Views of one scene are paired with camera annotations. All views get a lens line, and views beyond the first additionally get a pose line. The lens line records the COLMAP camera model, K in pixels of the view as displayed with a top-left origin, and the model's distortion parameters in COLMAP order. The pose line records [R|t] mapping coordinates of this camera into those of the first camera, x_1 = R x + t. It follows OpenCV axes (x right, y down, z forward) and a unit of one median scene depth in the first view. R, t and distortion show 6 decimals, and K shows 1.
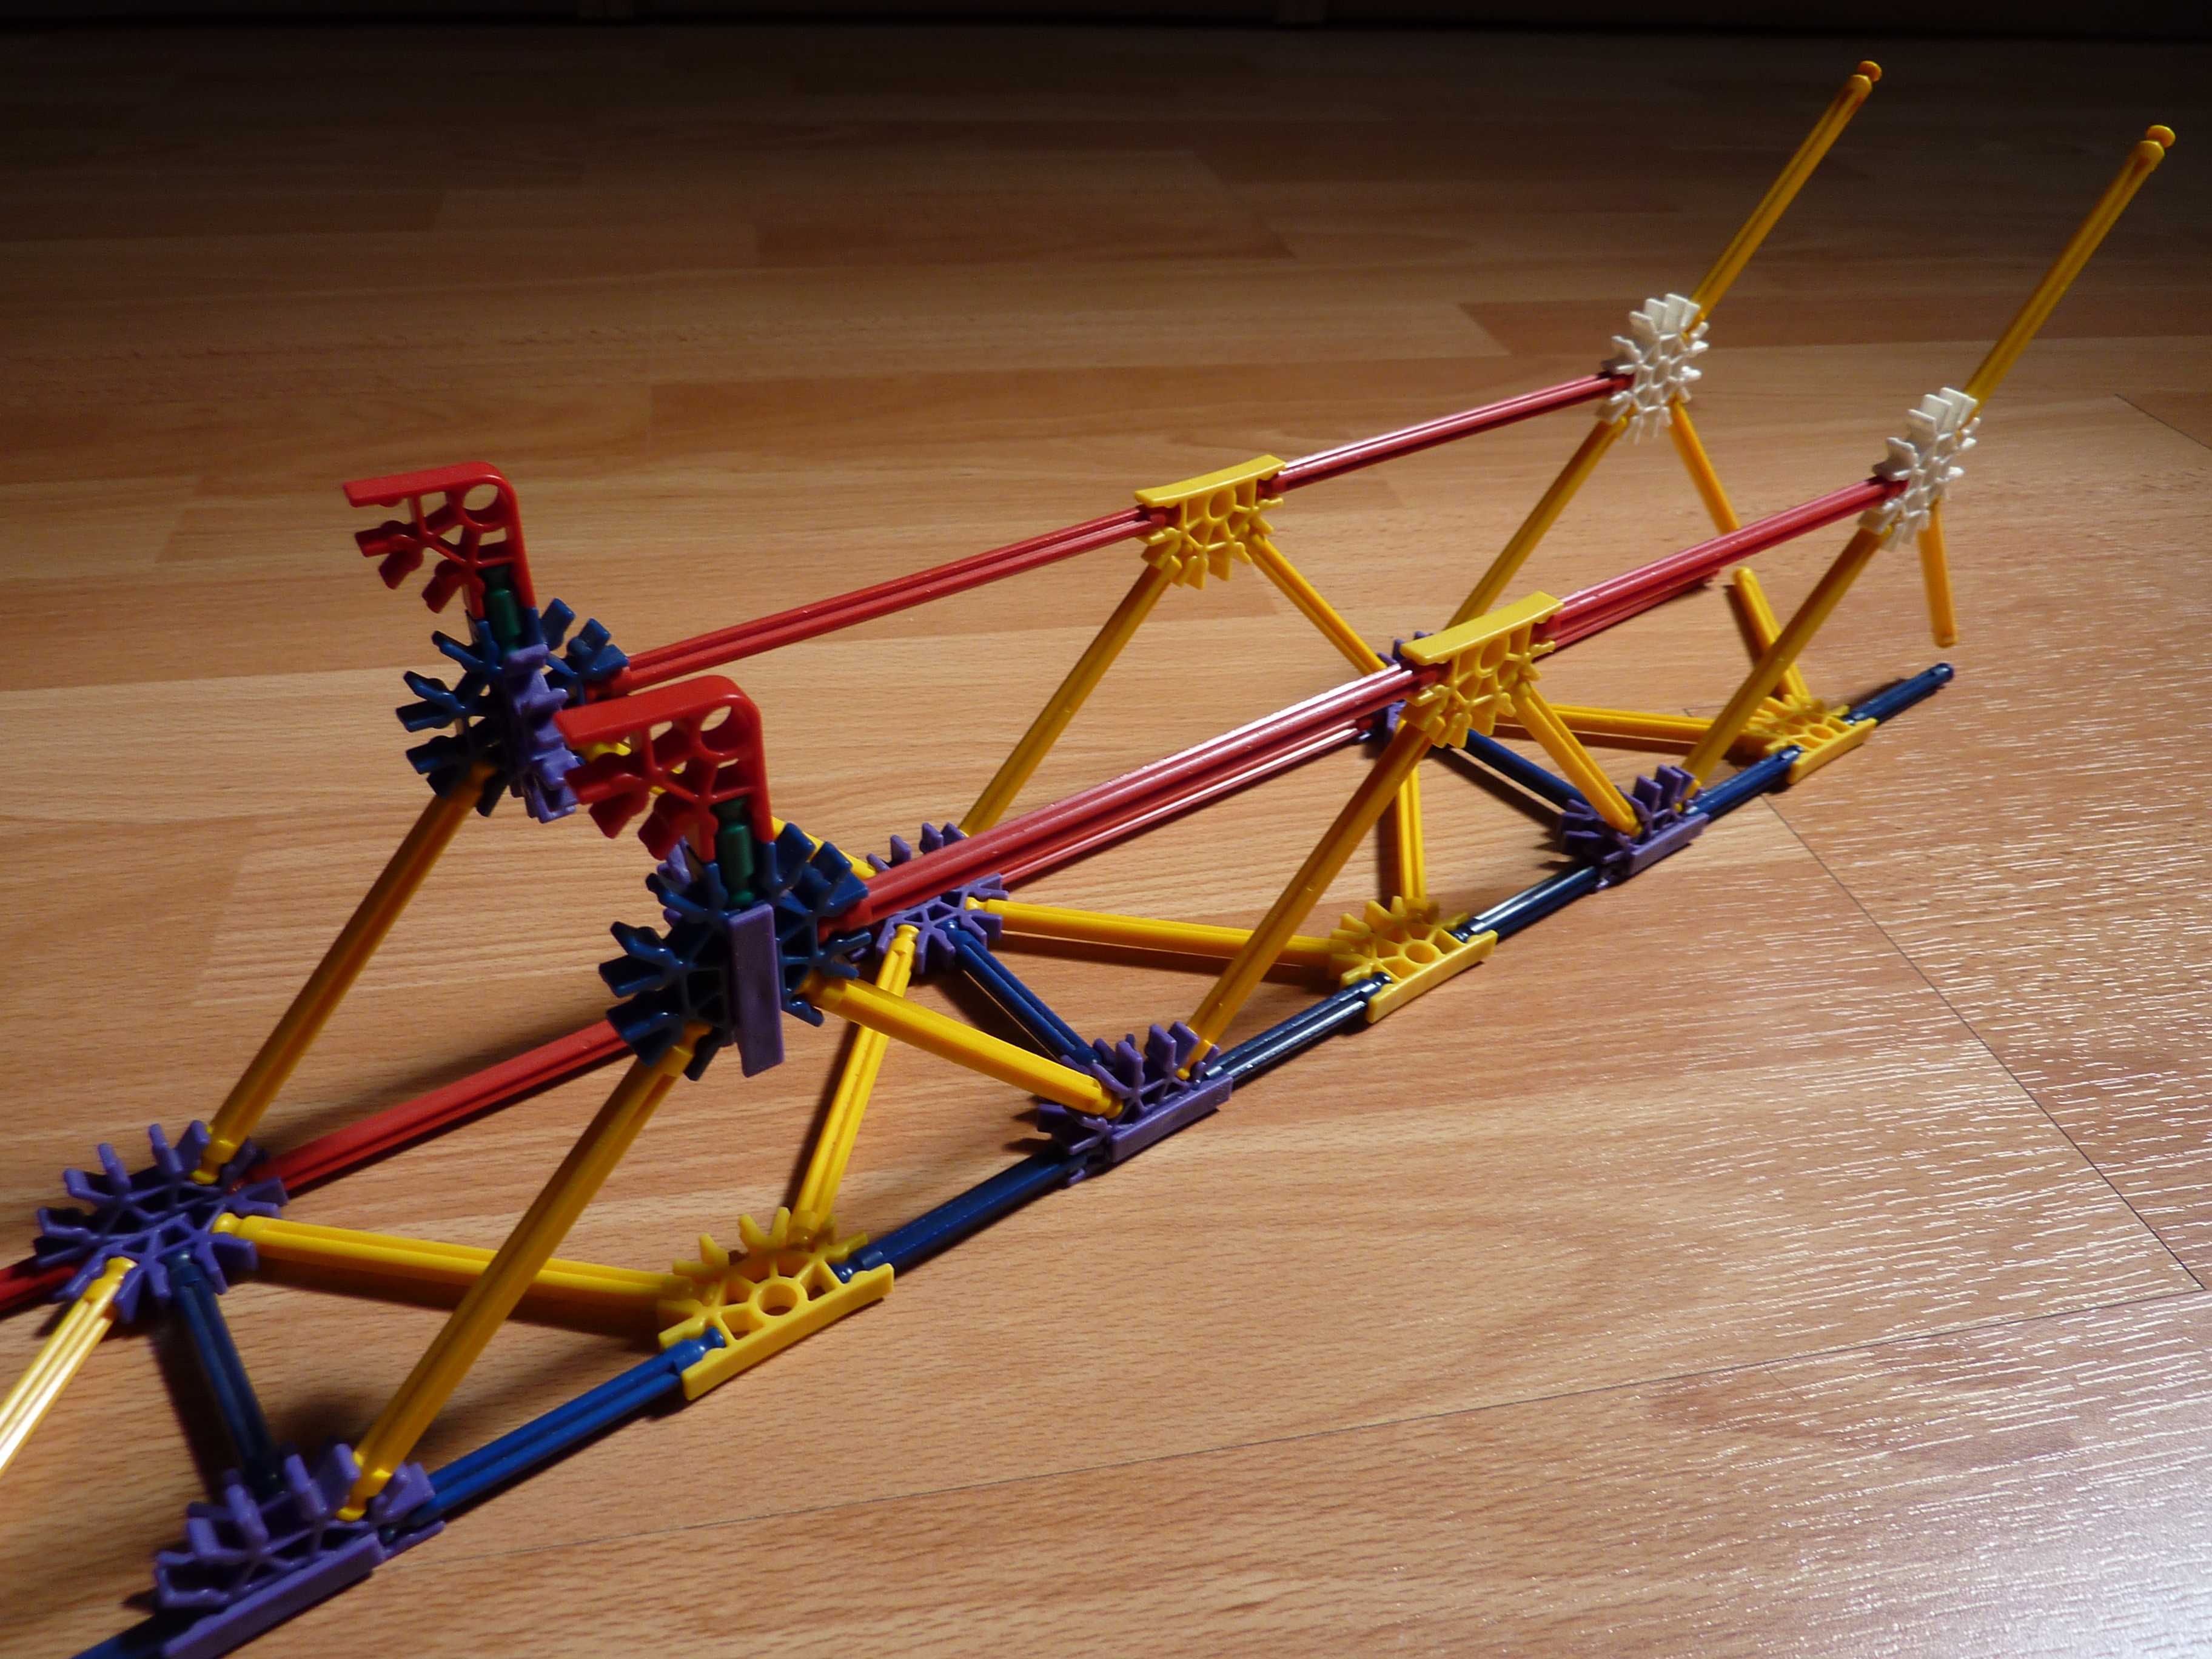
lens RADIAL K [[1650.0, 0, 1099.3], [0, 1650.0, 823.2], [0, 0, 1]] dist [-0.029092, -0.005834]
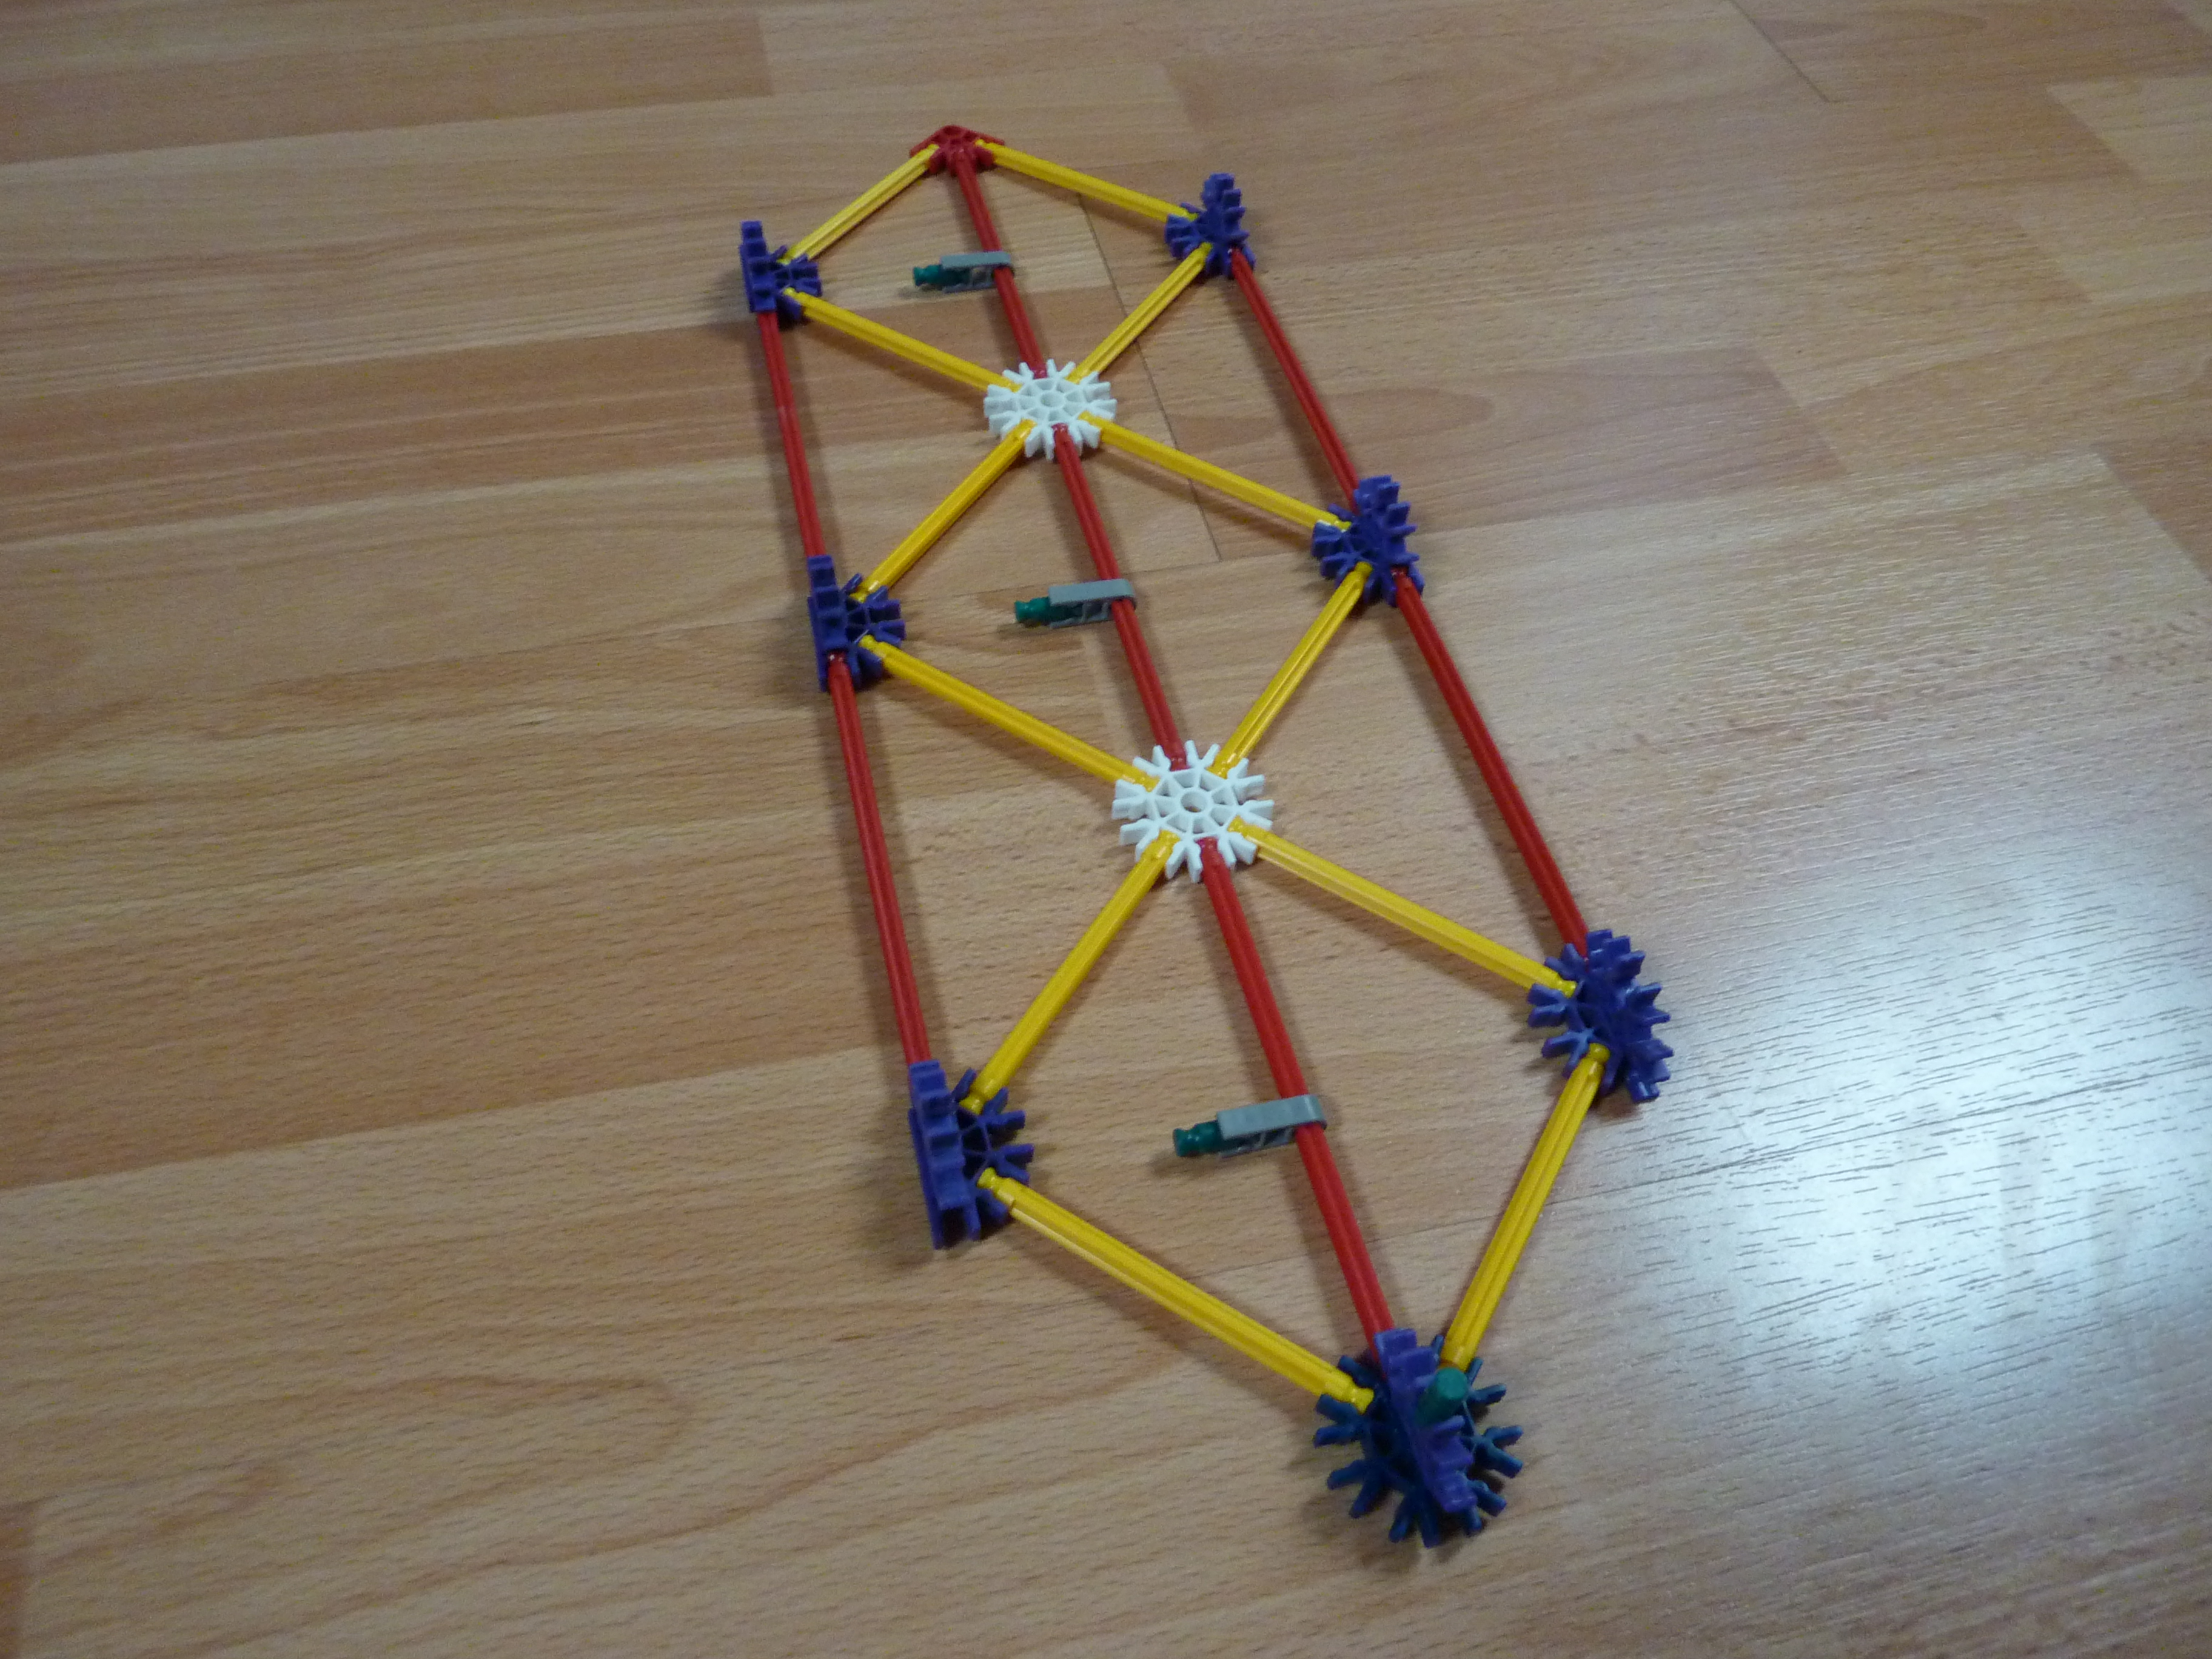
lens RADIAL K [[1650.0, 0, 1117.8], [0, 1650.0, 823.7], [0, 0, 1]] dist [-0.029092, -0.005834]
pose [[0.999452, -0.022239, 0.024538, 0.536258], [0.014022, 0.955455, 0.294805, 0.061747], [-0.030001, -0.294299, 0.955242, -0.571884]]
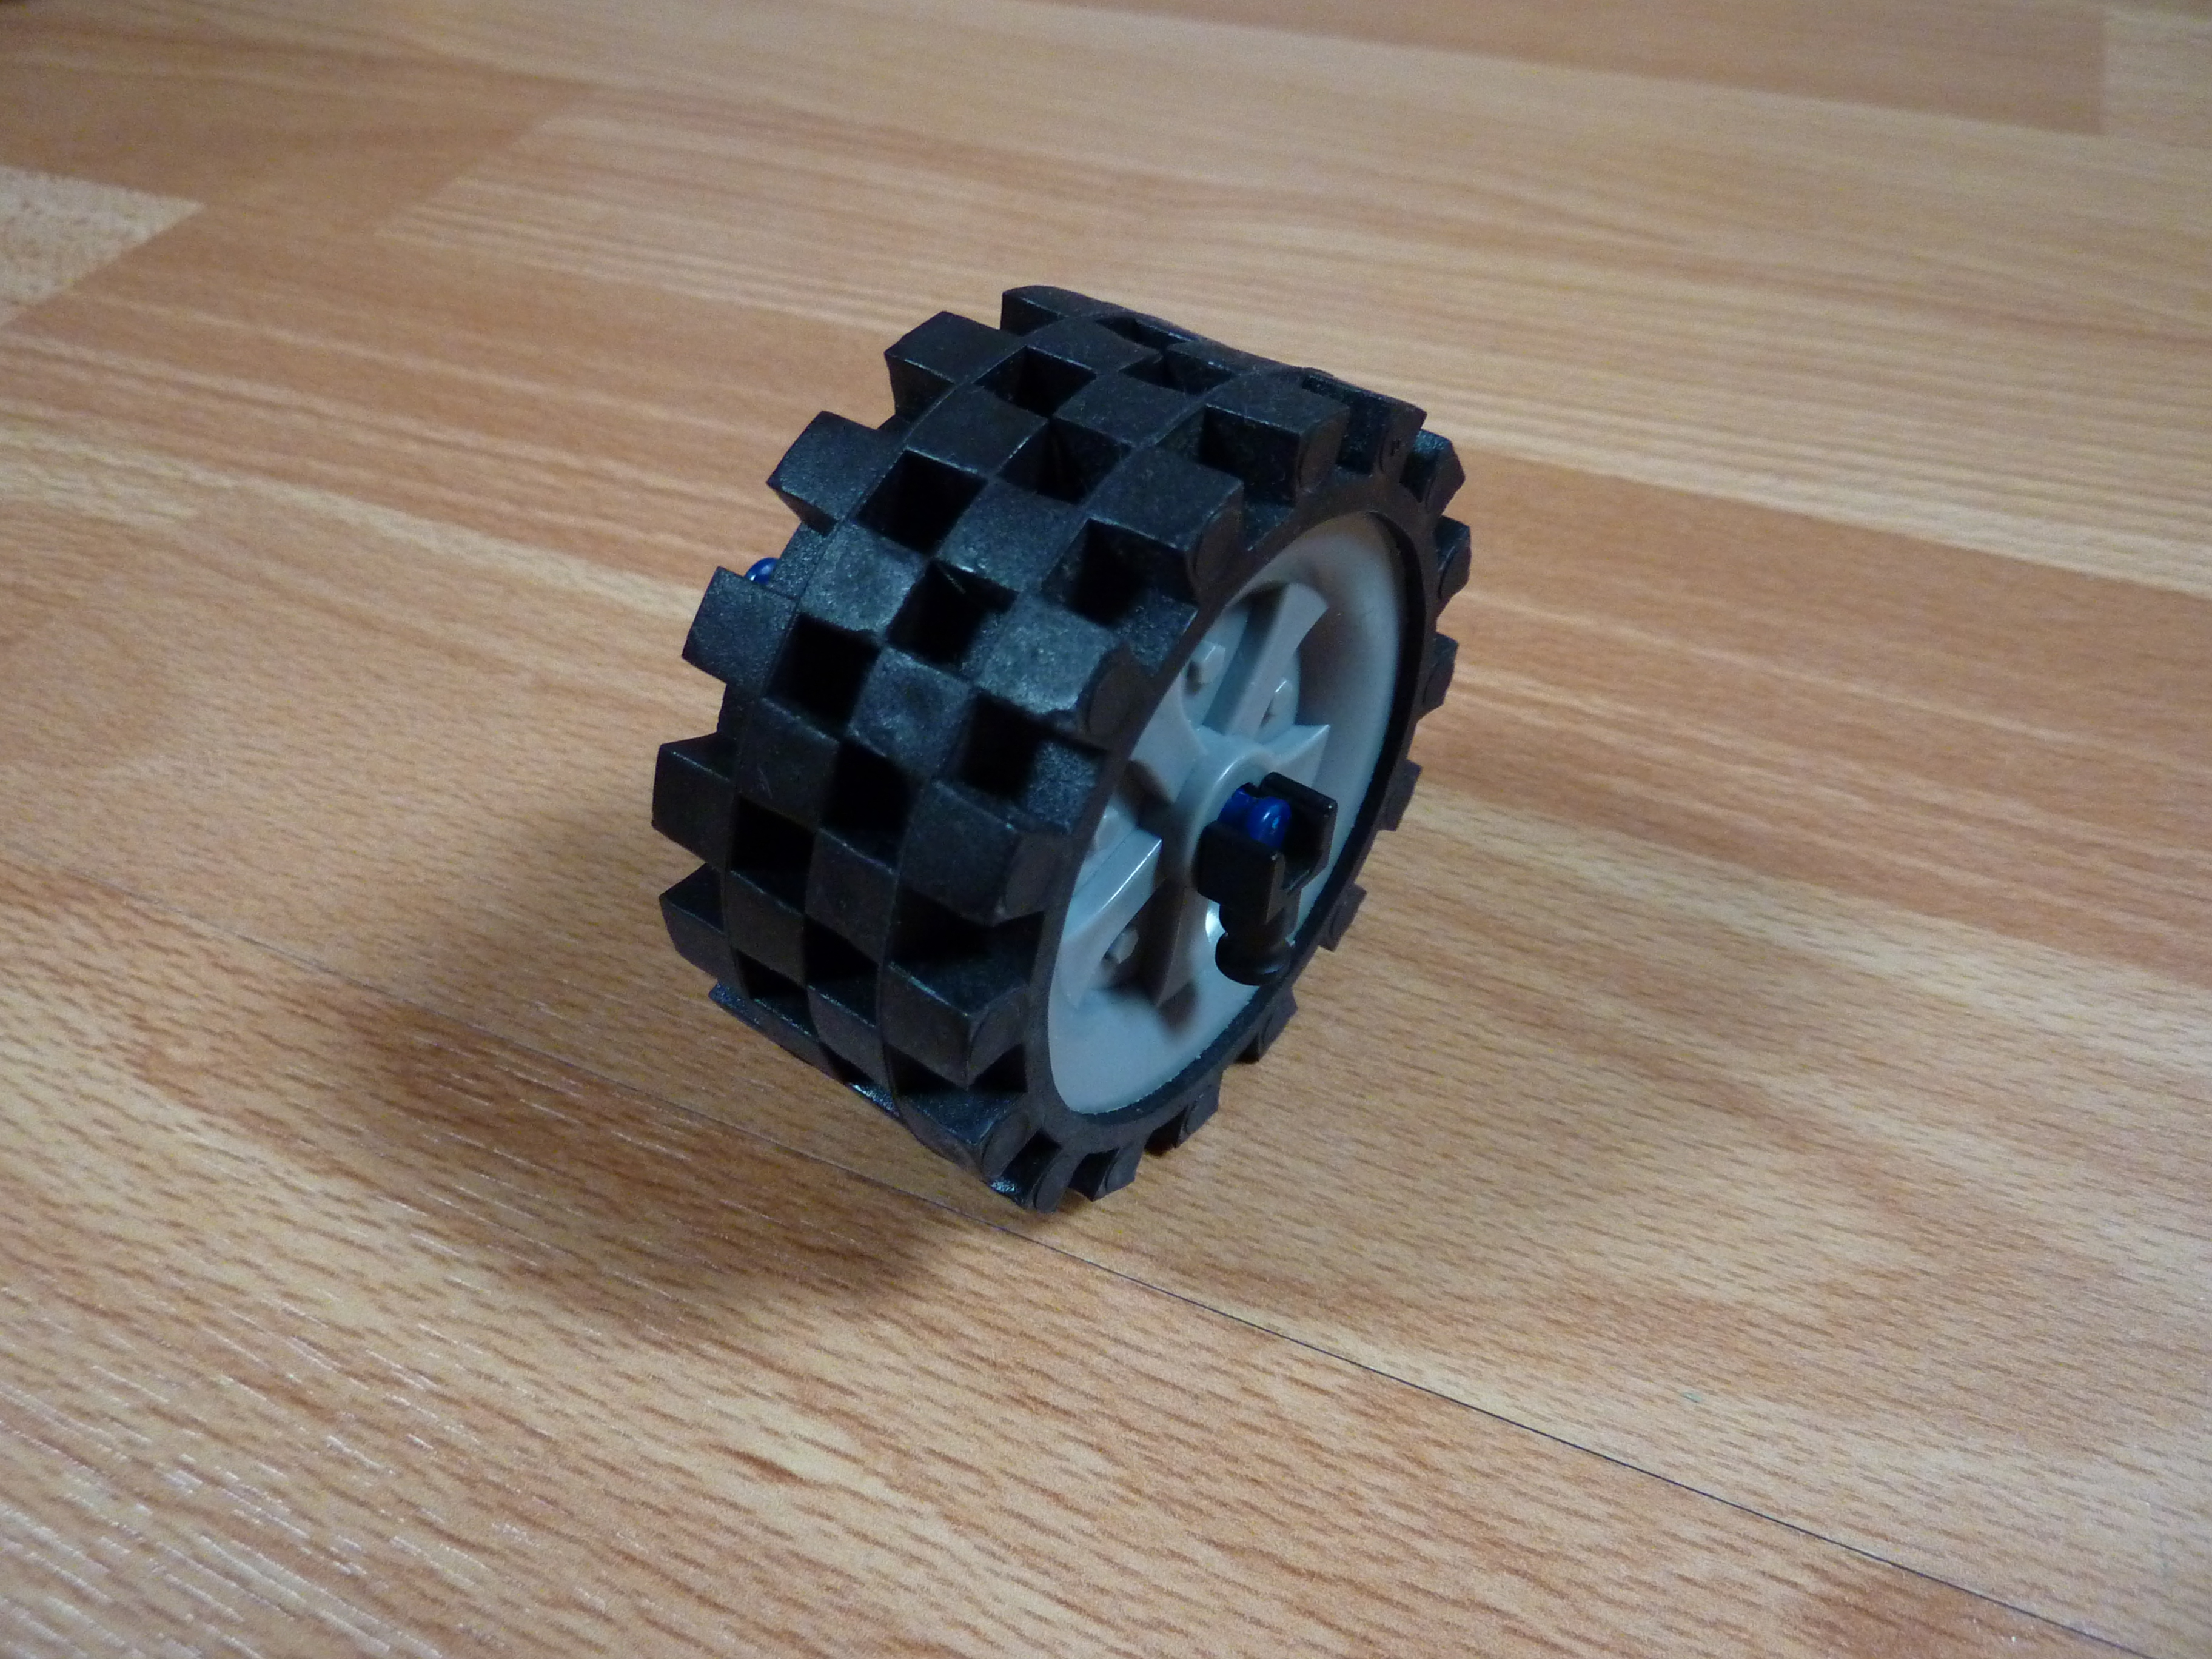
lens RADIAL K [[1650.0, 0, 1086.1], [0, 1650.0, 836.9], [0, 0, 1]] dist [-0.029092, -0.005834]
pose [[0.813634, 0.361217, -0.455547, 0.275921], [-0.275128, 0.929499, 0.245633, 0.103948], [0.512157, -0.074521, 0.855653, 0.494452]]
